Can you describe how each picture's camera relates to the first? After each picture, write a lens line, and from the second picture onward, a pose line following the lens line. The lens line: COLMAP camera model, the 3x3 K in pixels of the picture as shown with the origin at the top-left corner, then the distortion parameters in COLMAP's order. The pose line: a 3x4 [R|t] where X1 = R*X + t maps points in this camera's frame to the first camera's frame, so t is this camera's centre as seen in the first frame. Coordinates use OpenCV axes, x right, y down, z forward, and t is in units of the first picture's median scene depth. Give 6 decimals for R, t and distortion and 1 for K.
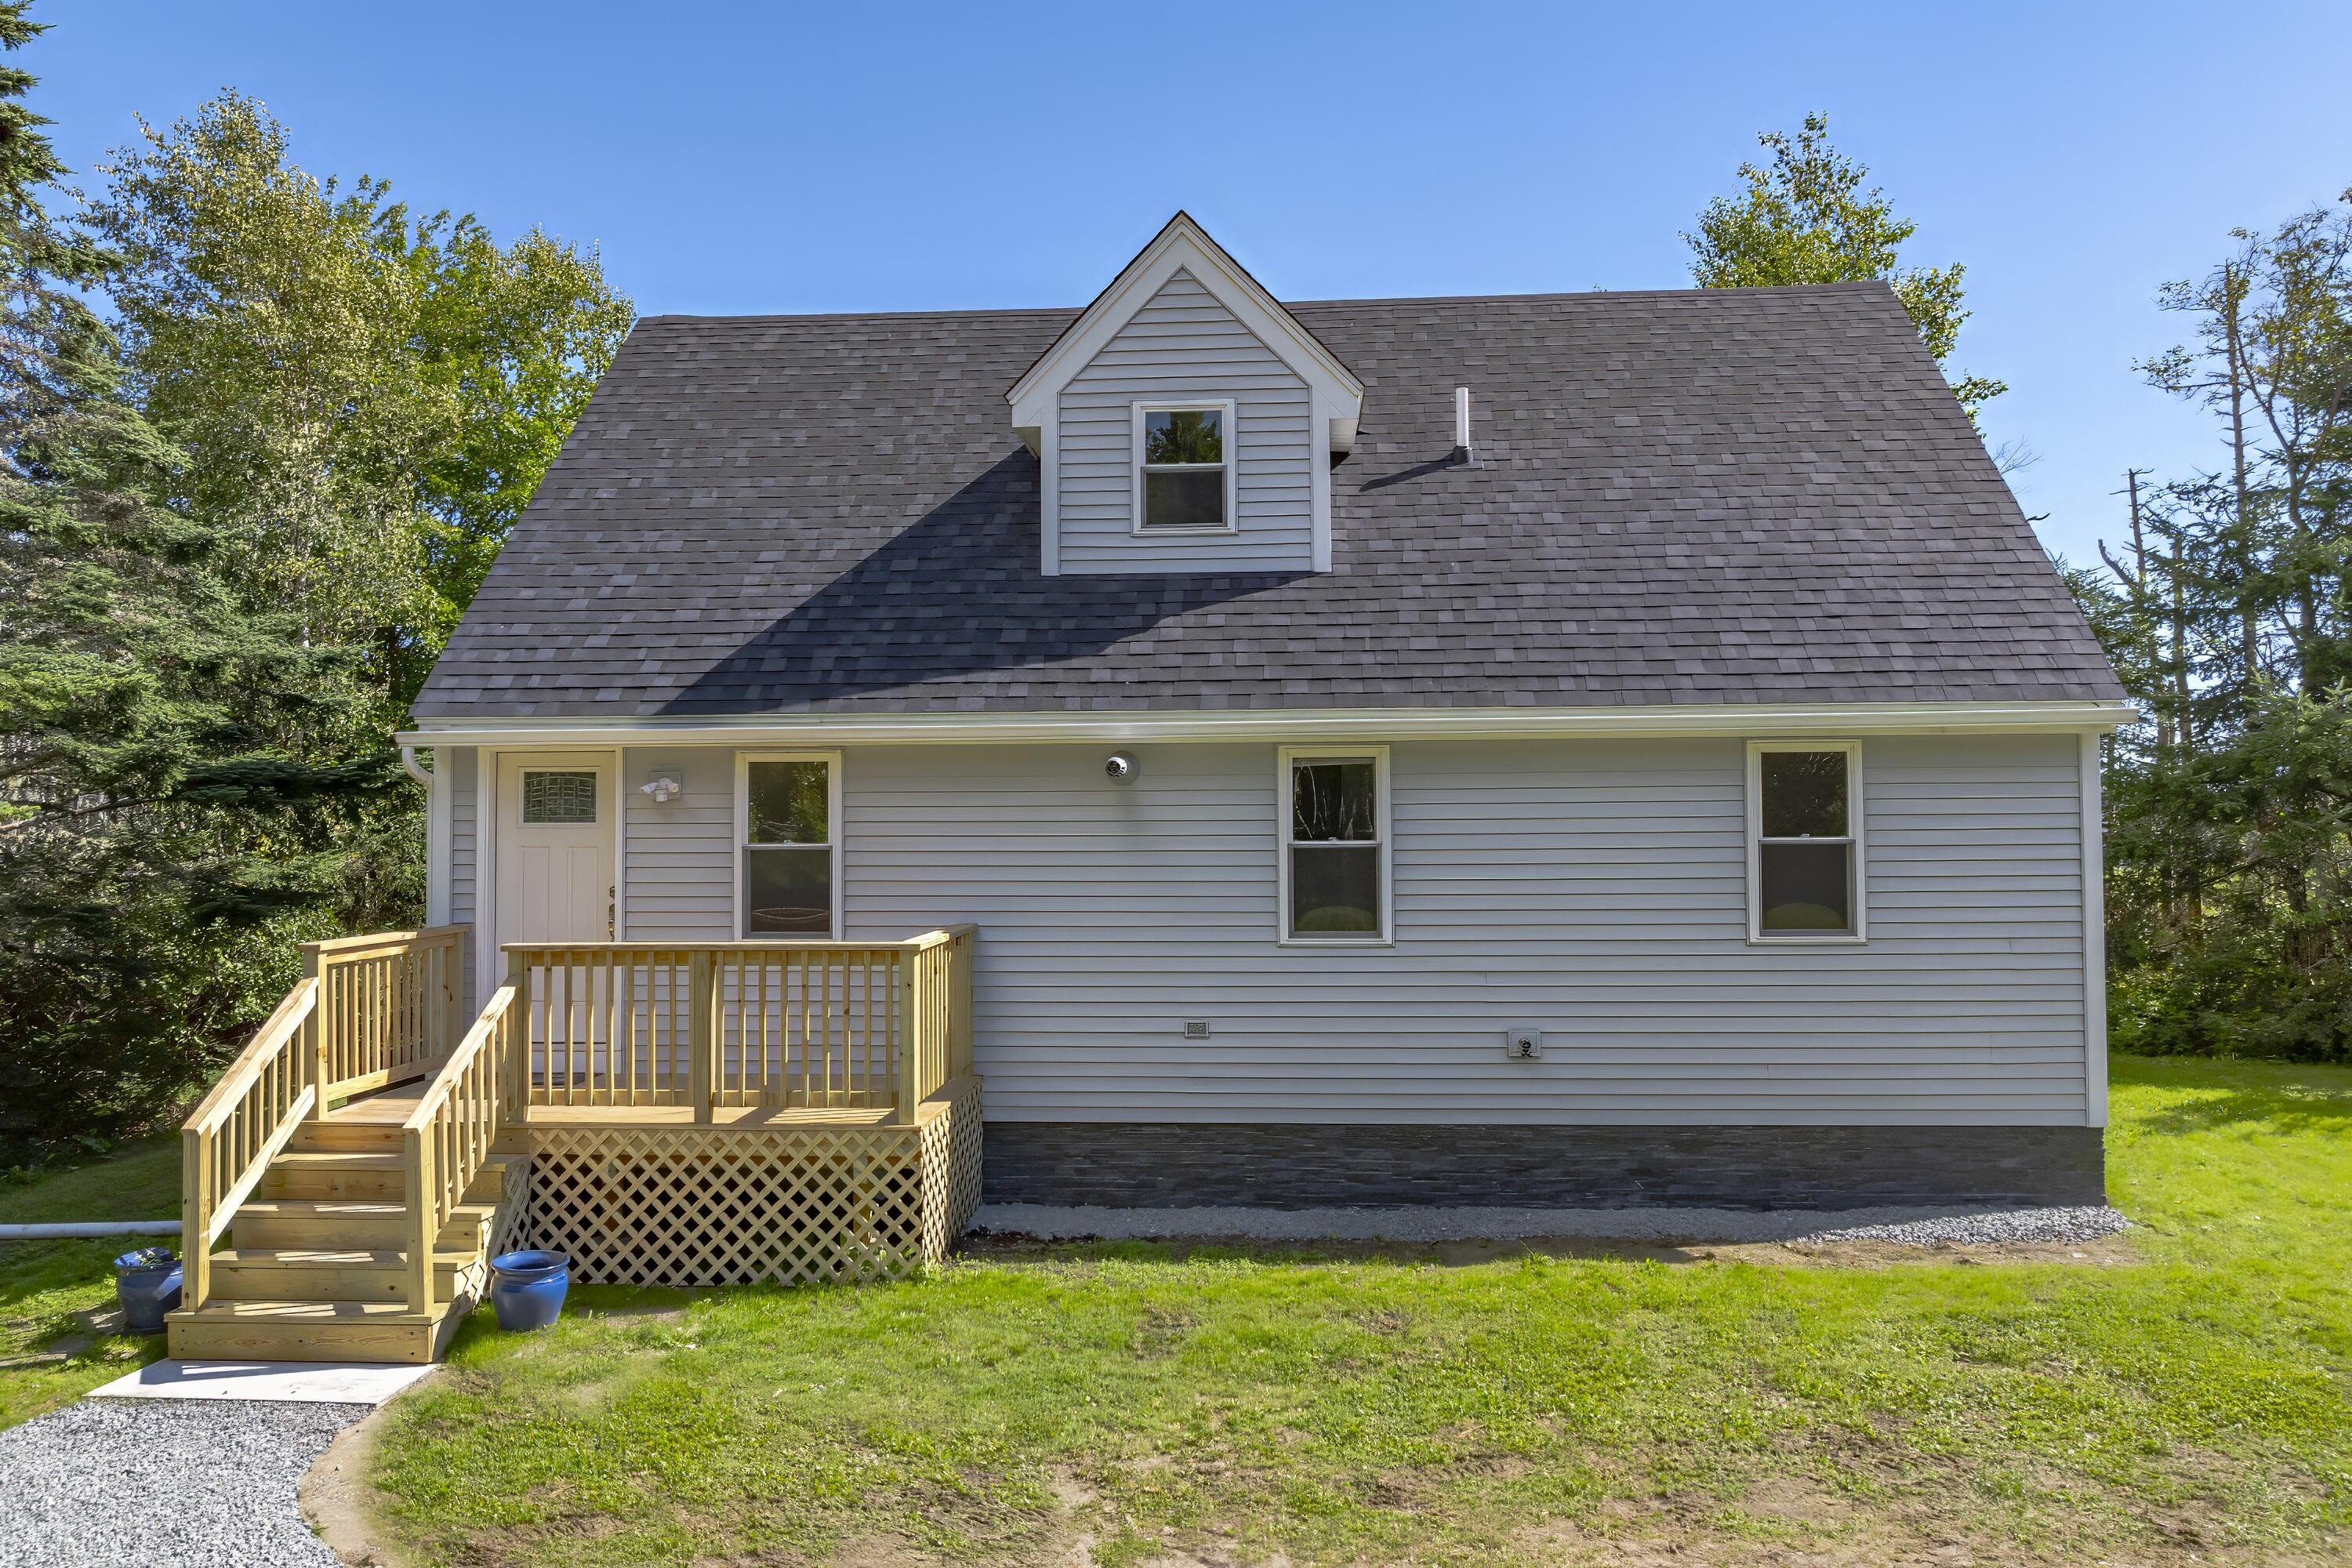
lens RADIAL K [[1602.6, 0, 1176.0], [0, 1602.6, 784.0], [0, 0, 1]] dist [-0.019481, -0.001340]
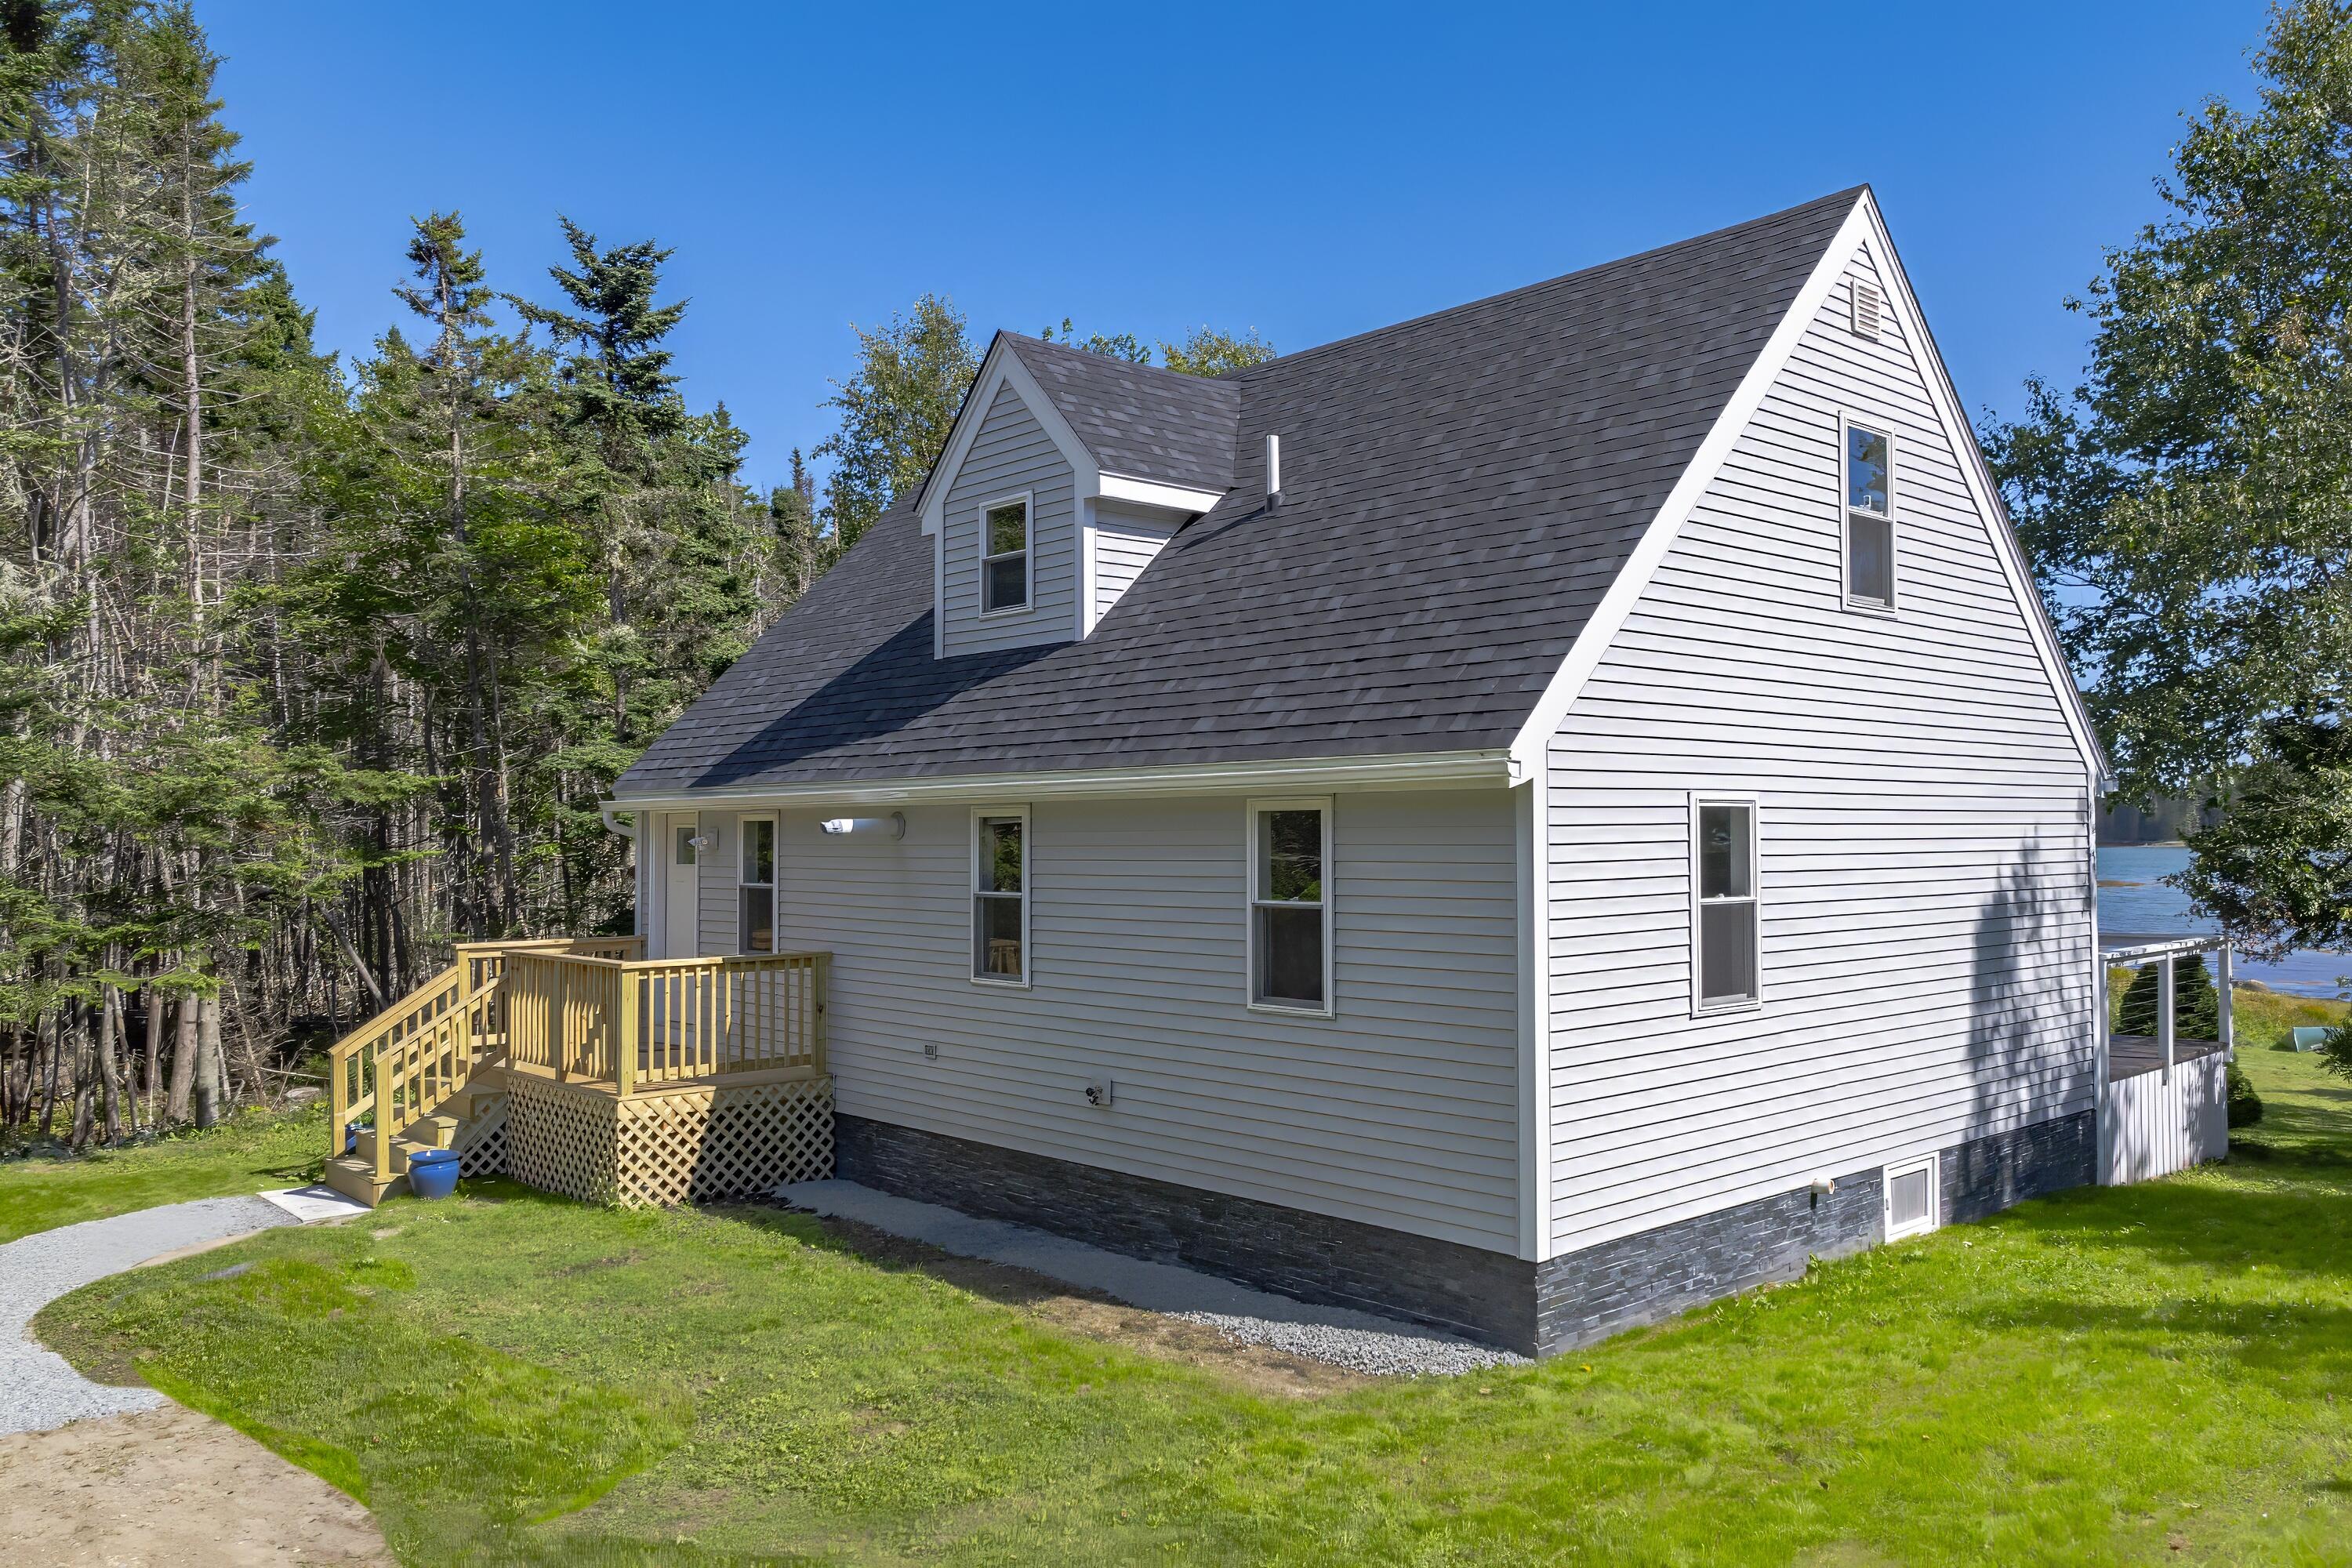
lens RADIAL K [[1748.2, 0, 1177.2], [0, 1748.2, 838.8], [0, 0, 1]] dist [0.094145, 0.000475]
pose [[0.730640, 0.003593, -0.682754, 1.016124], [0.009672, 0.999831, 0.015611, -0.019576], [0.682695, -0.018010, 0.730482, 0.194987]]
